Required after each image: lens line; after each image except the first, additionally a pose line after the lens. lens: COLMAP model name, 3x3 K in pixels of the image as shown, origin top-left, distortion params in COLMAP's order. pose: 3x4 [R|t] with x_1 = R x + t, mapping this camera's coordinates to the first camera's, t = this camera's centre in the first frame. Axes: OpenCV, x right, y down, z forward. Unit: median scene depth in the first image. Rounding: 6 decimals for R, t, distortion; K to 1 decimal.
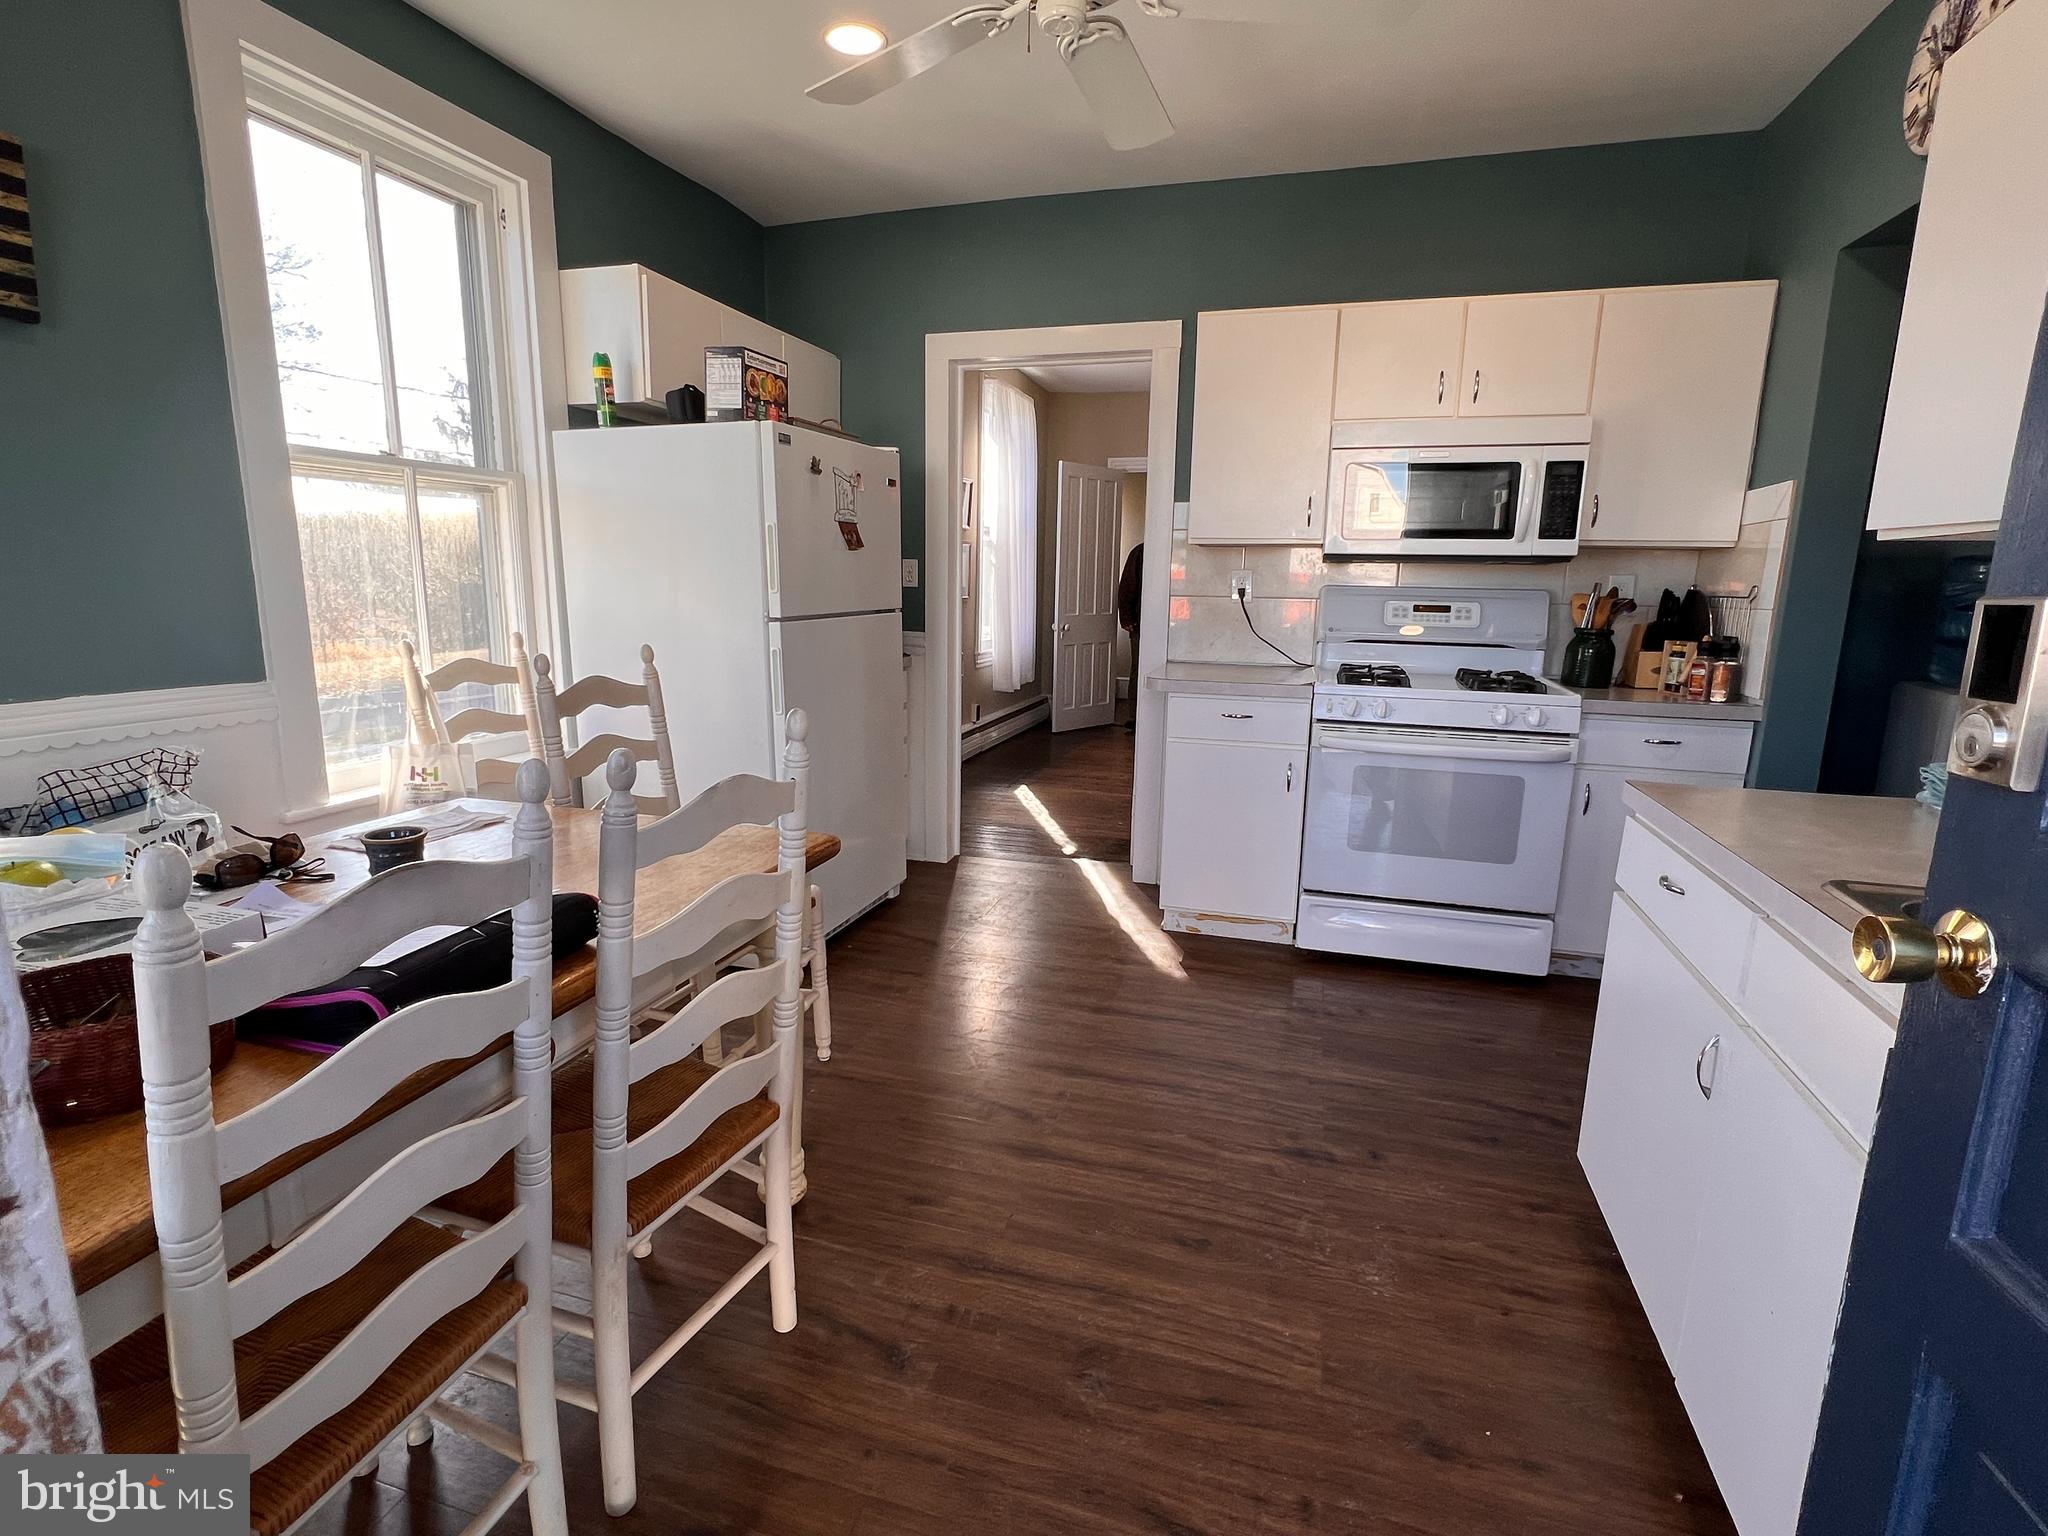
lens RADIAL K [[995.8, 0, 1024.0], [0, 995.8, 768.0], [0, 0, 1]] dist [-0.001968, 0.000393]
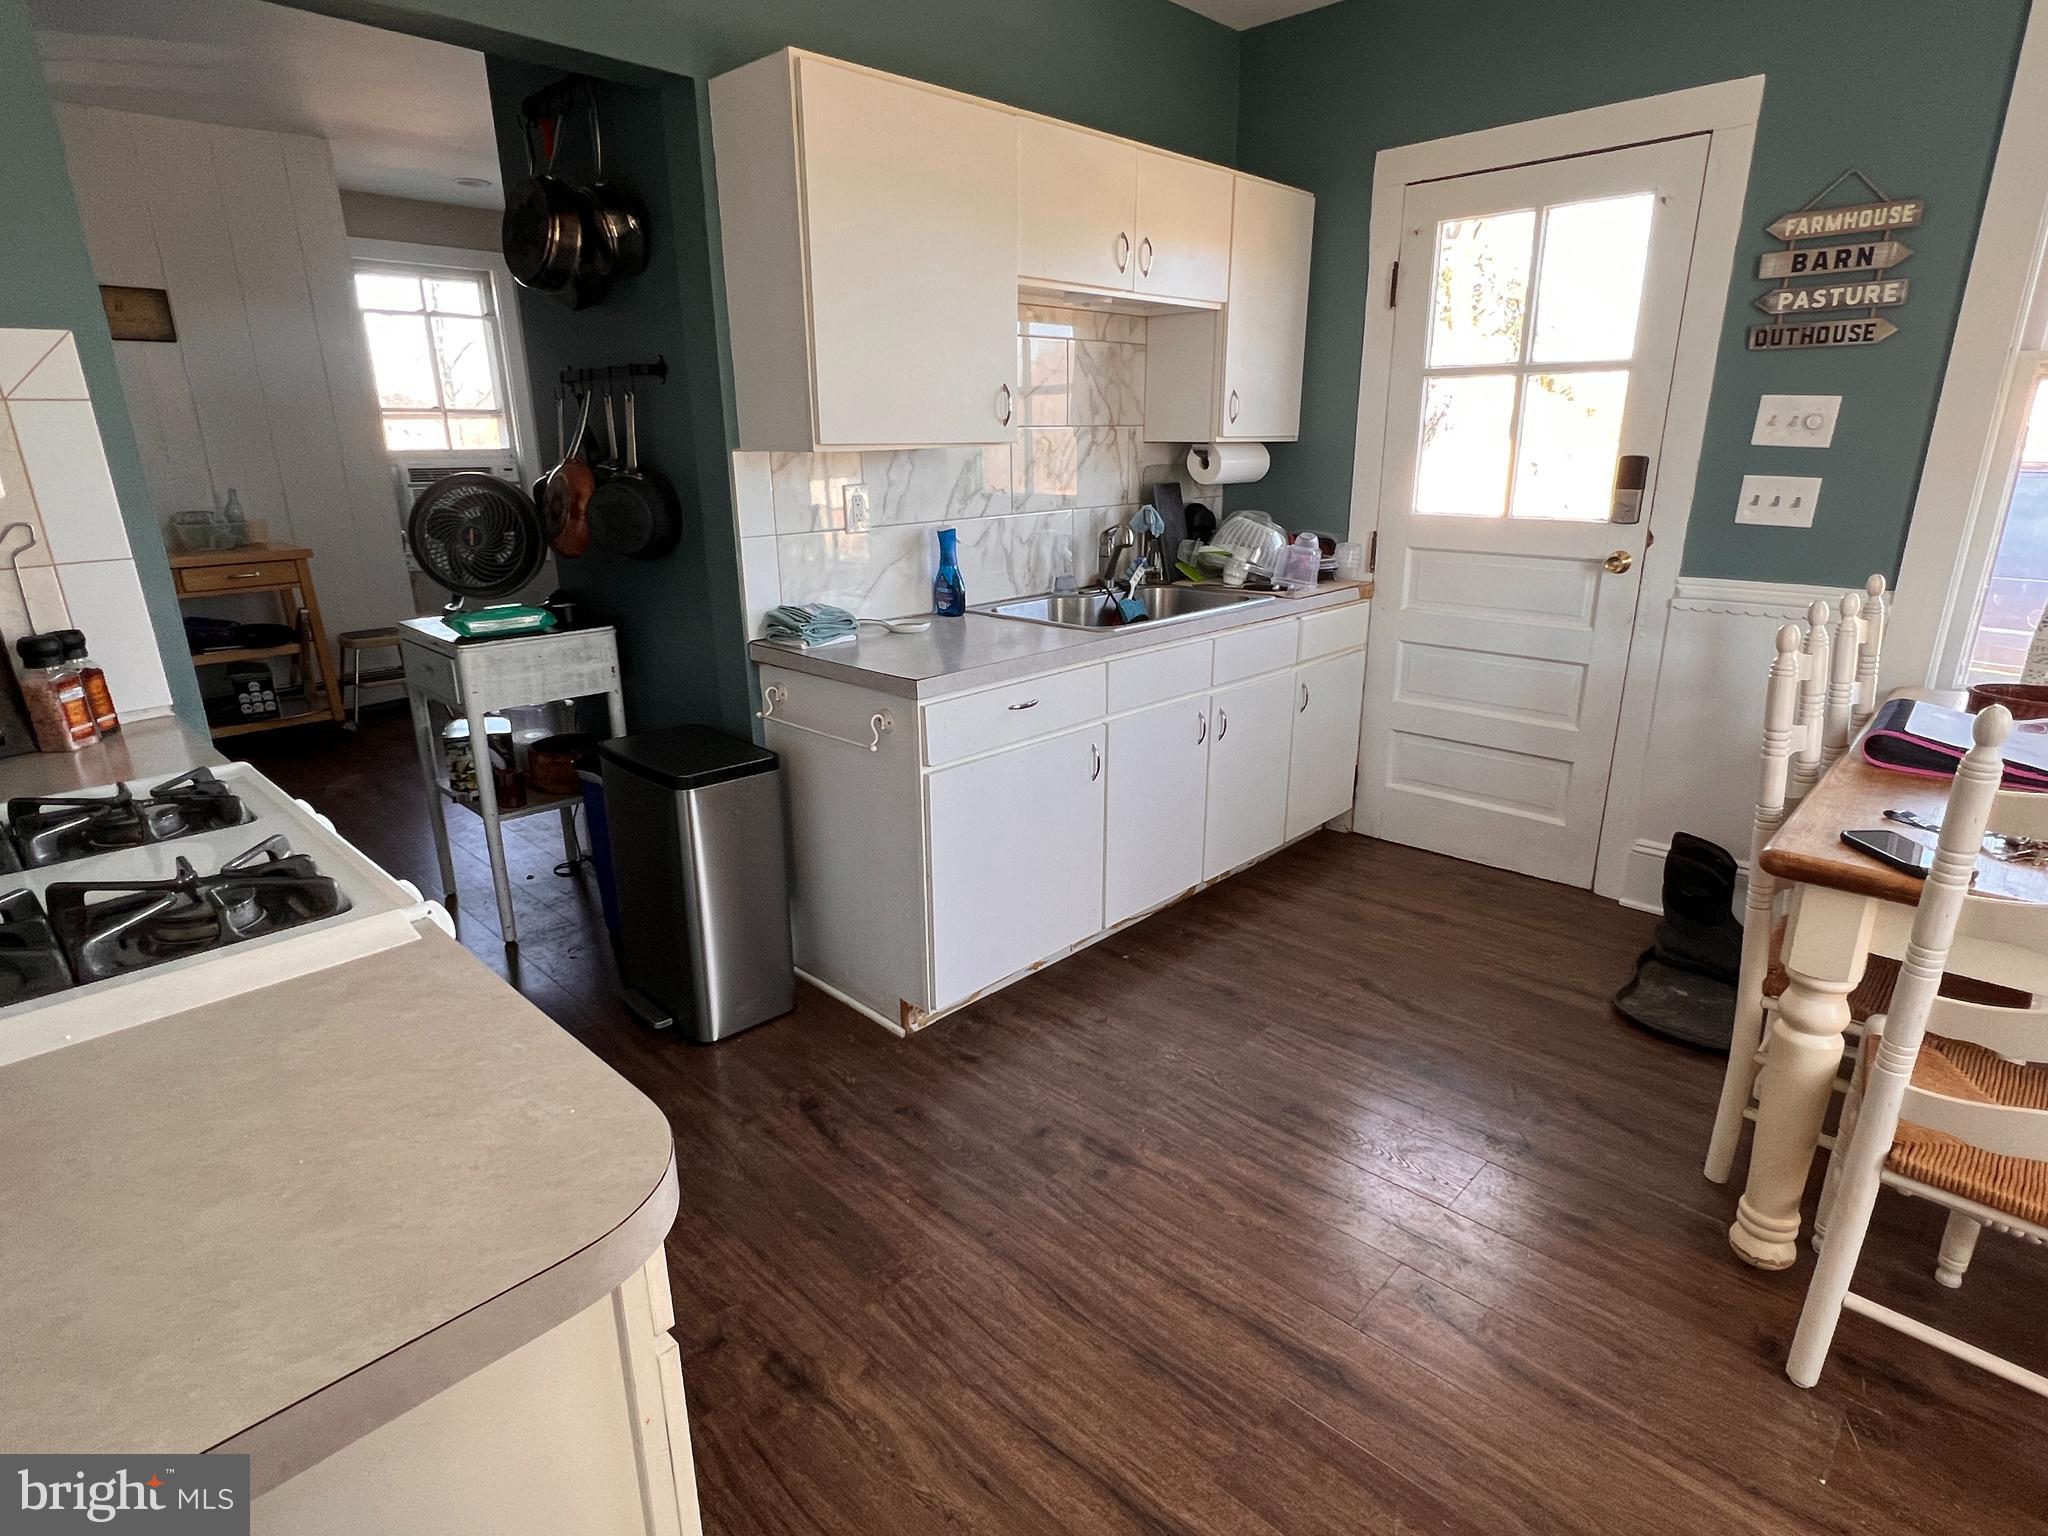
lens RADIAL K [[1077.2, 0, 1024.0], [0, 1077.2, 768.0], [0, 0, 1]] dist [0.001251, -0.000249]
pose [[-0.887418, -0.147492, 0.436733, -0.018809], [0.080804, 0.882988, 0.462389, -0.332783], [-0.453829, 0.445622, -0.771661, 1.443022]]
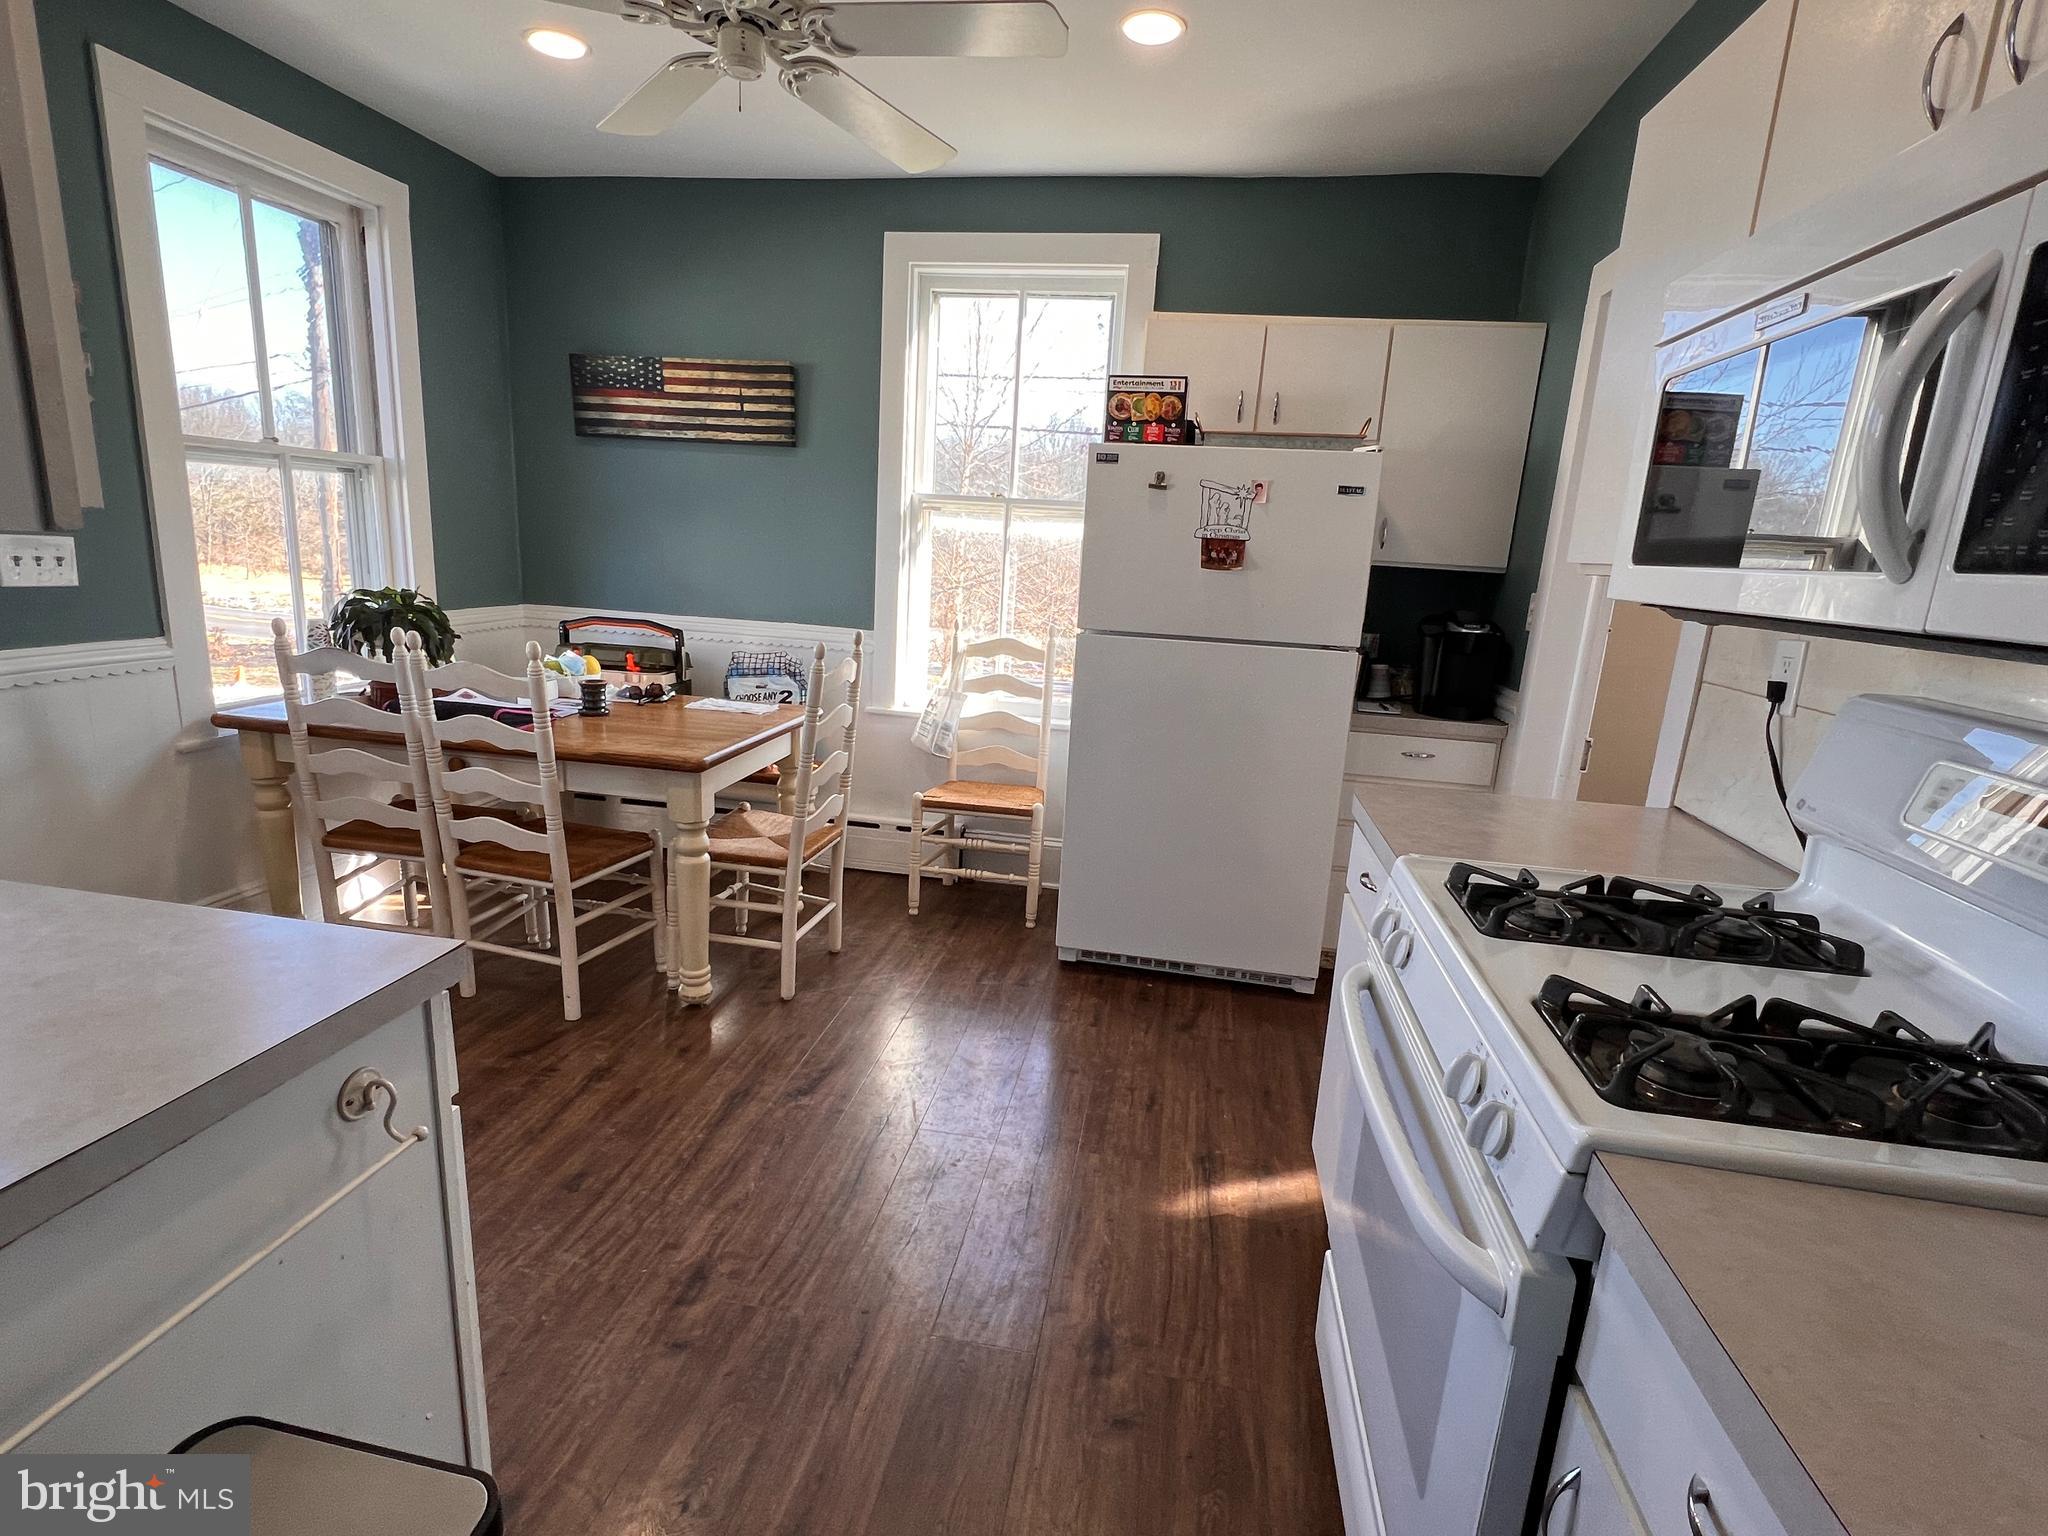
lens RADIAL K [[995.8, 0, 1024.0], [0, 995.8, 768.0], [0, 0, 1]] dist [-0.001968, 0.000393]
pose [[0.114990, 0.211658, -0.970556, 0.914888], [-0.243430, 0.953250, 0.179043, -0.210809], [0.963078, 0.215674, 0.161138, 0.917208]]
